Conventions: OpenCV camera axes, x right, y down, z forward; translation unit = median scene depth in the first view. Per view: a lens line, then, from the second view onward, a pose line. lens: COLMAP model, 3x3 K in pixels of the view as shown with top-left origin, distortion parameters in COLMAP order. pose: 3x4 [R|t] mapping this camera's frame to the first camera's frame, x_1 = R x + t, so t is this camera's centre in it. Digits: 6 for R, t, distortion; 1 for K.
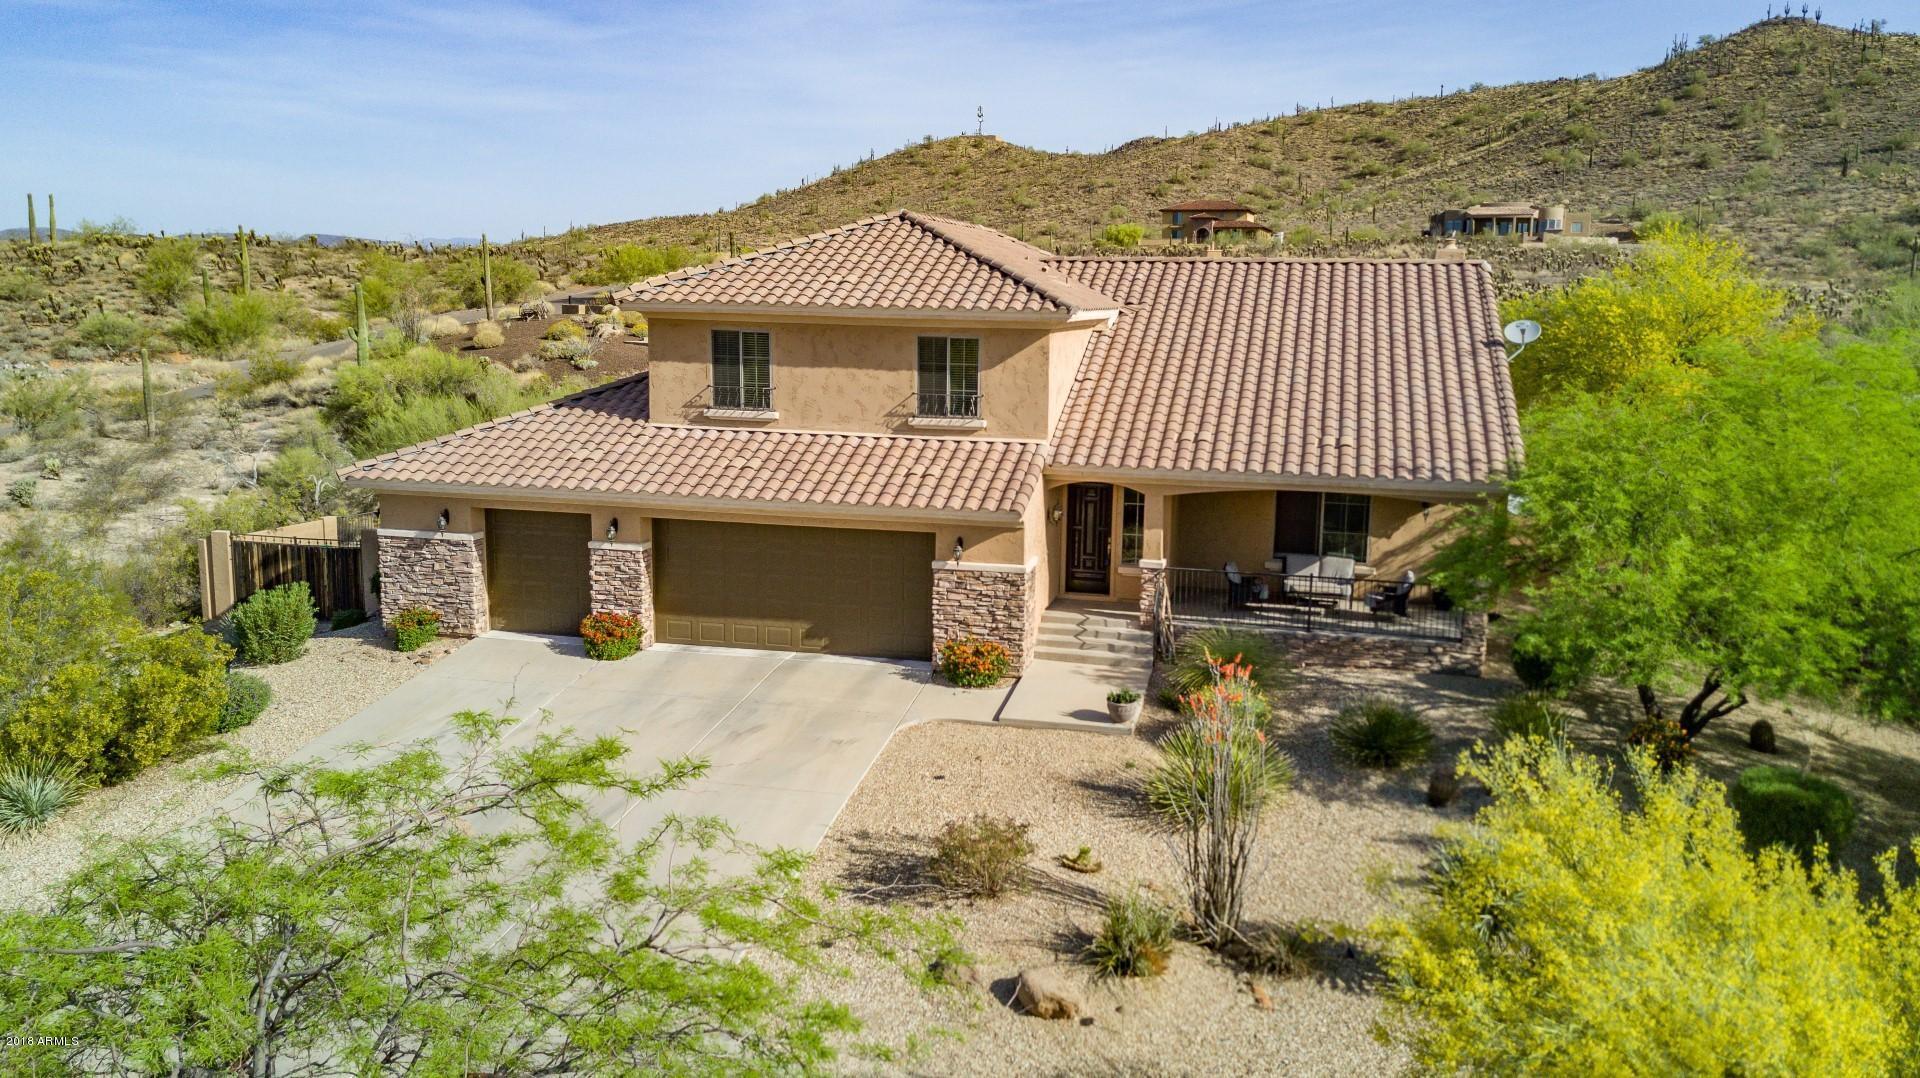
lens RADIAL K [[1491.2, 0, 957.1], [0, 1491.2, 542.0], [0, 0, 1]] dist [0.016482, 0.023111]
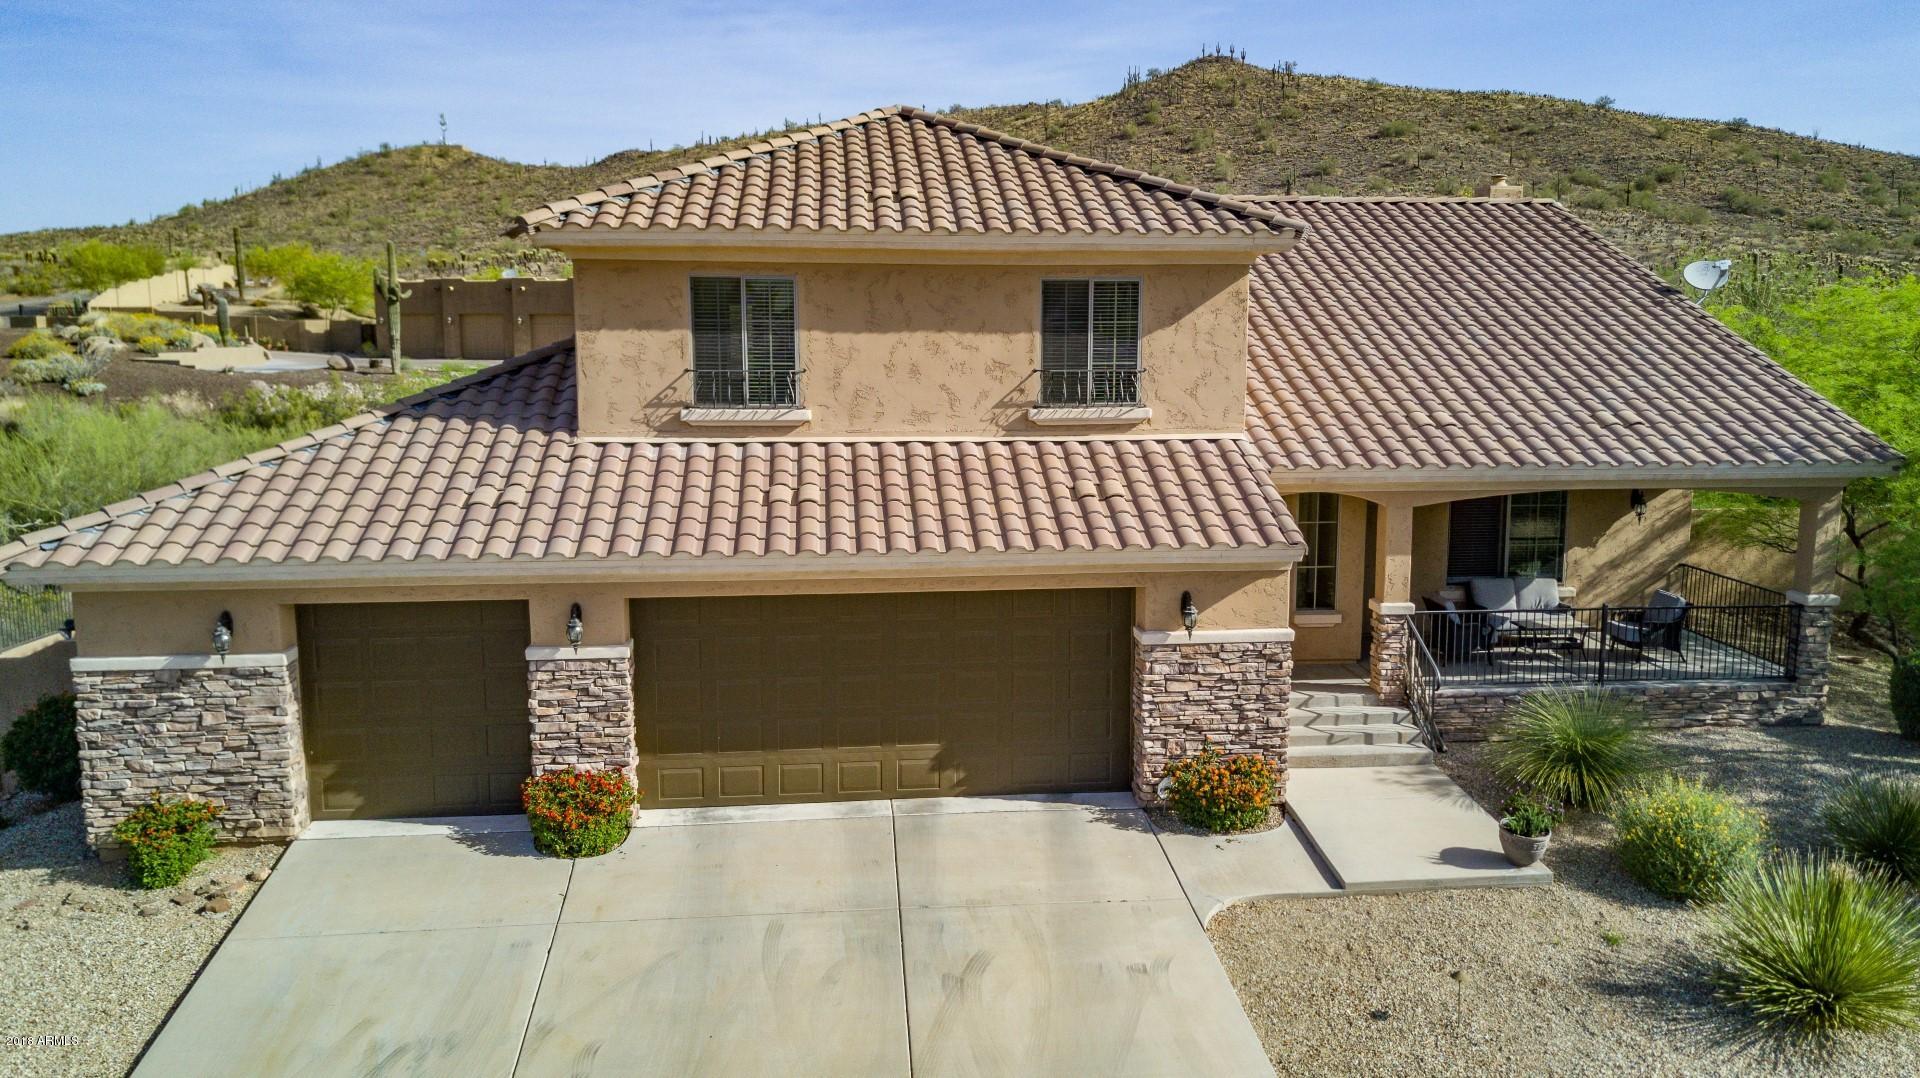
lens RADIAL K [[1491.2, 0, 952.4], [0, 1491.2, 551.1], [0, 0, 1]] dist [0.016482, 0.023111]
pose [[0.940026, -0.067521, 0.334352, -0.273235], [0.070368, 0.997515, 0.003604, -0.026861], [-0.333765, 0.020140, 0.942441, 0.403415]]
